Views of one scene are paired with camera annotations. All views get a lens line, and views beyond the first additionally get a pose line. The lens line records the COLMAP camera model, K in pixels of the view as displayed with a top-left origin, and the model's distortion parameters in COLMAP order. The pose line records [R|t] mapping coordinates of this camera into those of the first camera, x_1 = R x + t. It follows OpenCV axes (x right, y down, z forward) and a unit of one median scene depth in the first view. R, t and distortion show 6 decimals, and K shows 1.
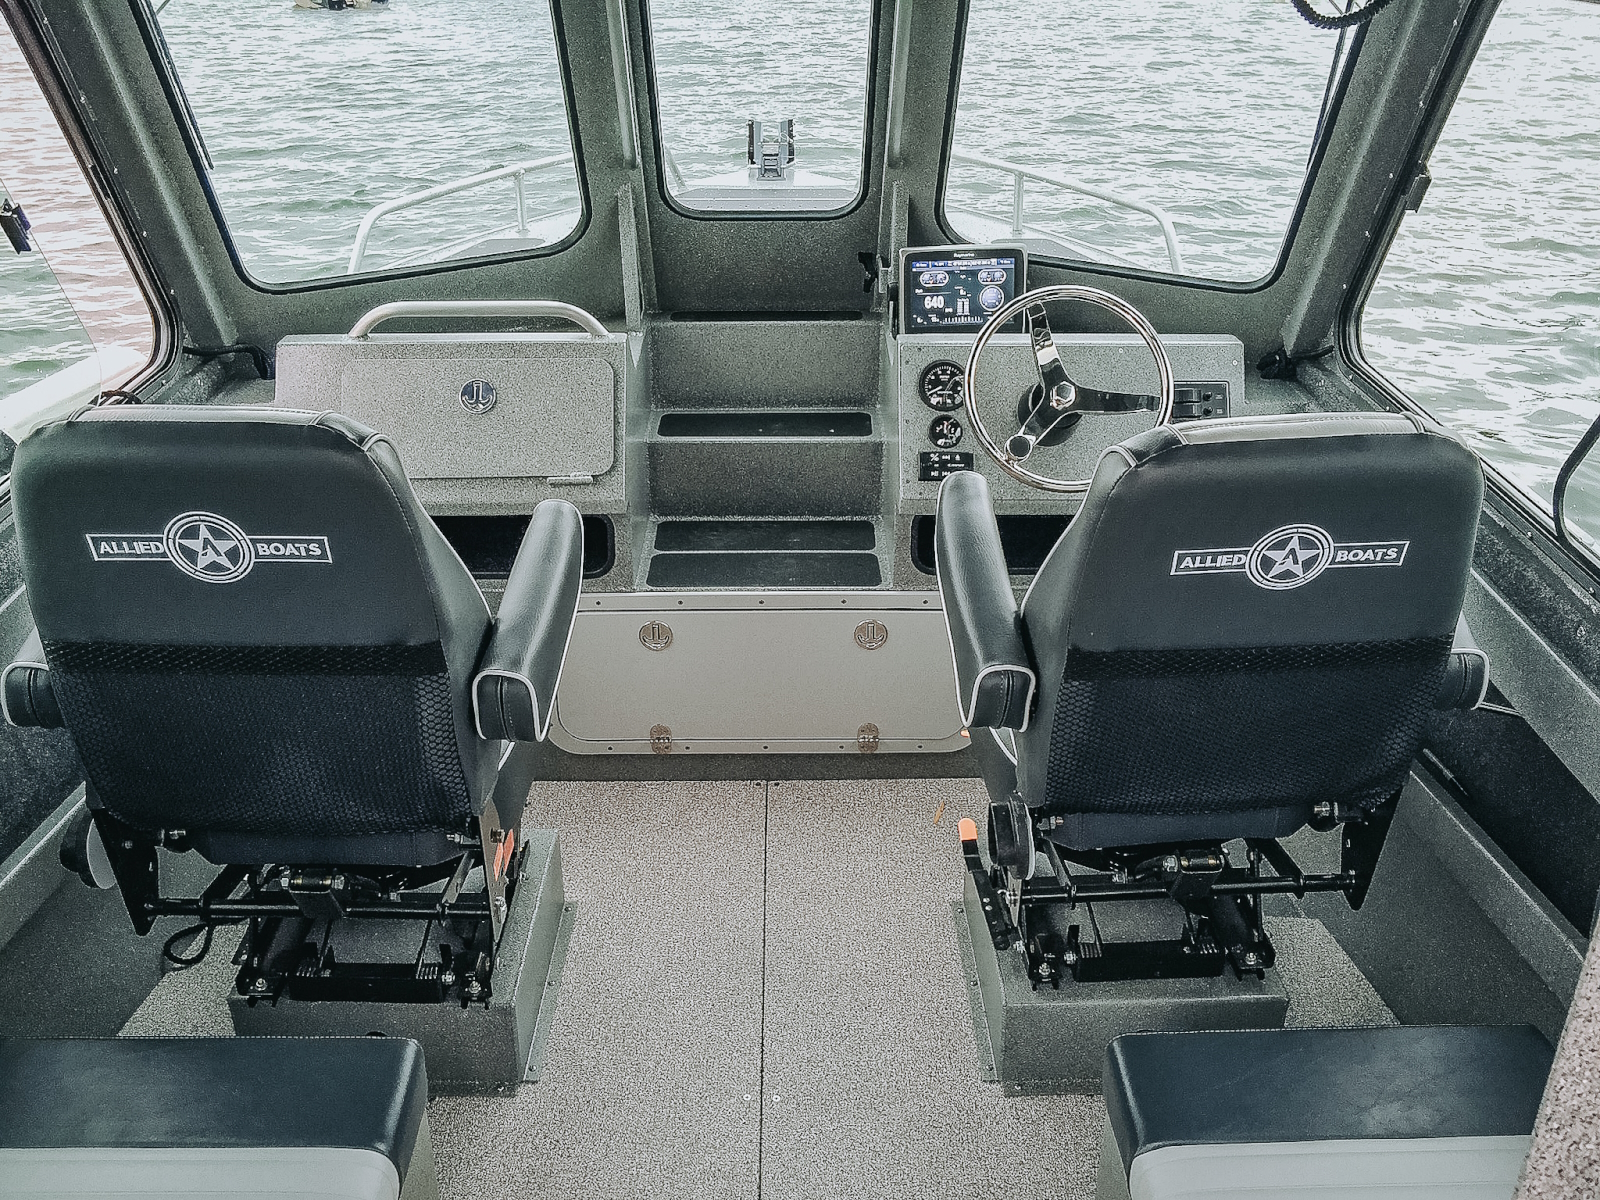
lens RADIAL K [[1362.3, 0, 800.7], [0, 1362.3, 594.6], [0, 0, 1]] dist [-0.008071, -0.003885]
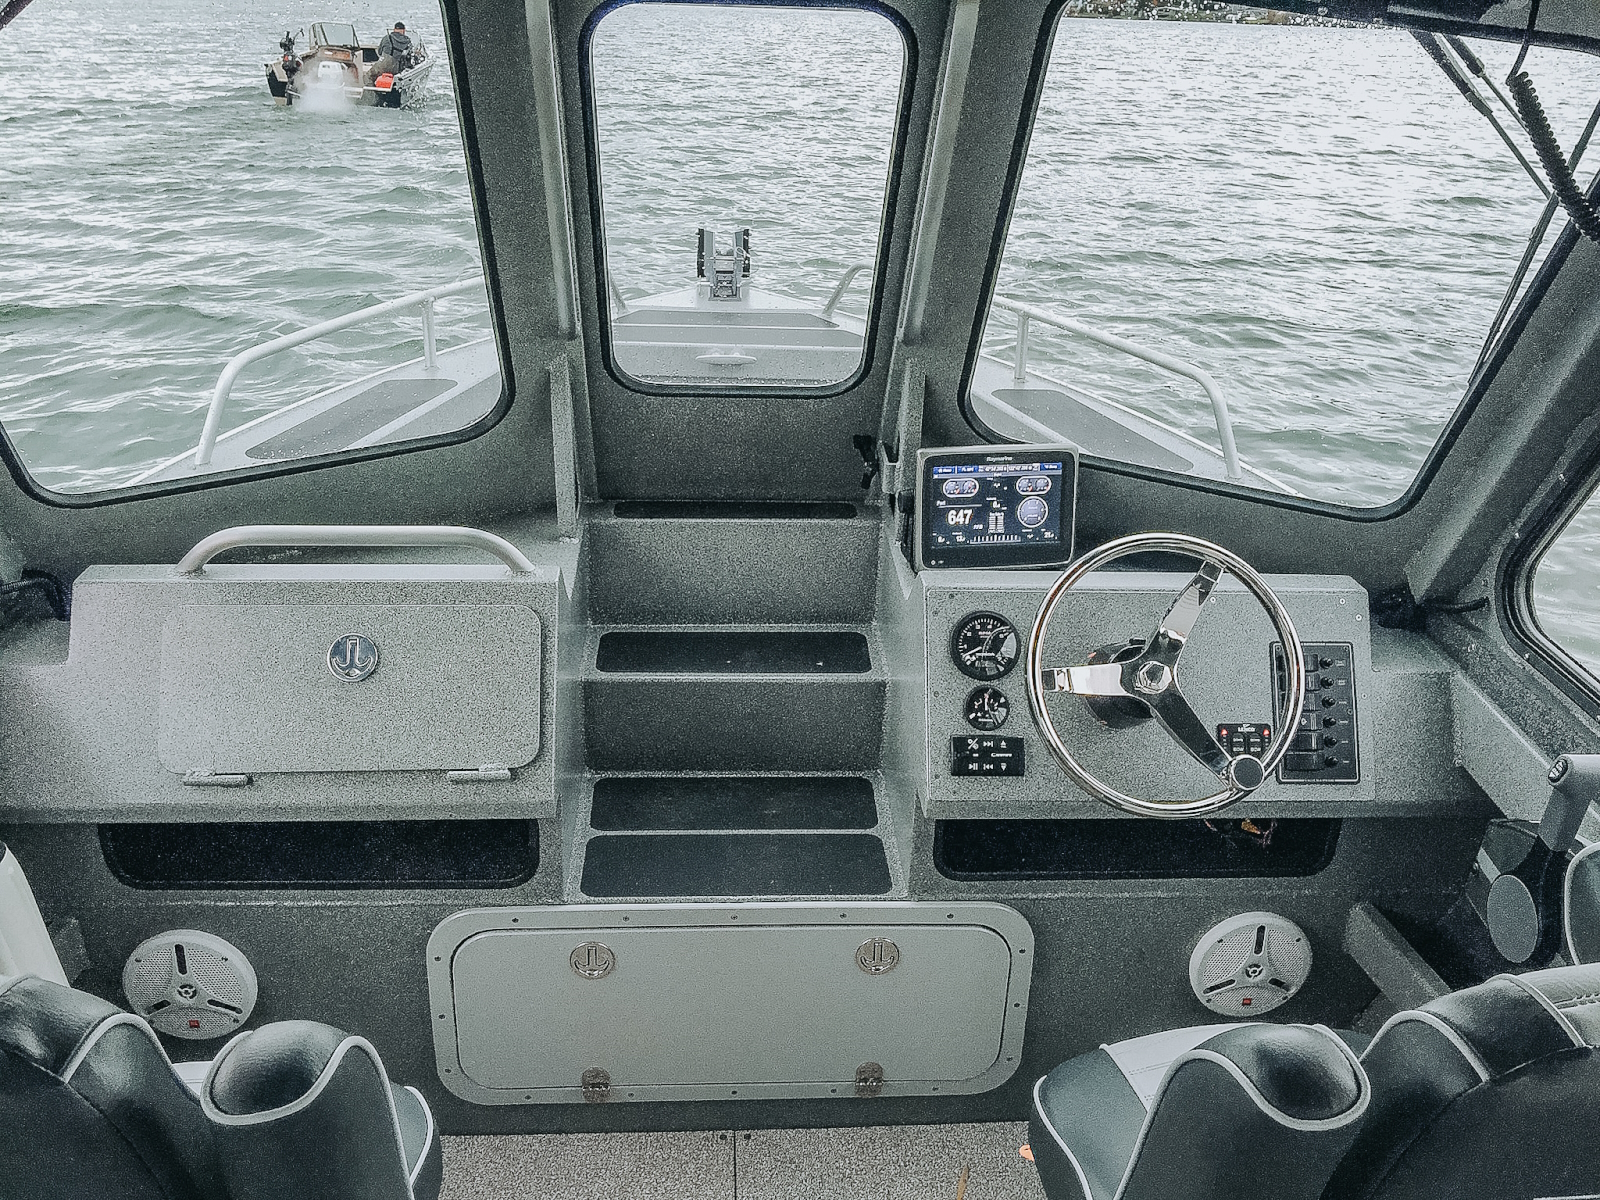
lens RADIAL K [[1362.3, 0, 798.0], [0, 1362.3, 591.0], [0, 0, 1]] dist [-0.008071, -0.003885]
pose [[0.998328, 0.011183, 0.056716, -0.037348], [-0.008807, 0.999080, -0.041967, -0.139252], [-0.057134, 0.041398, 0.997508, 0.234171]]
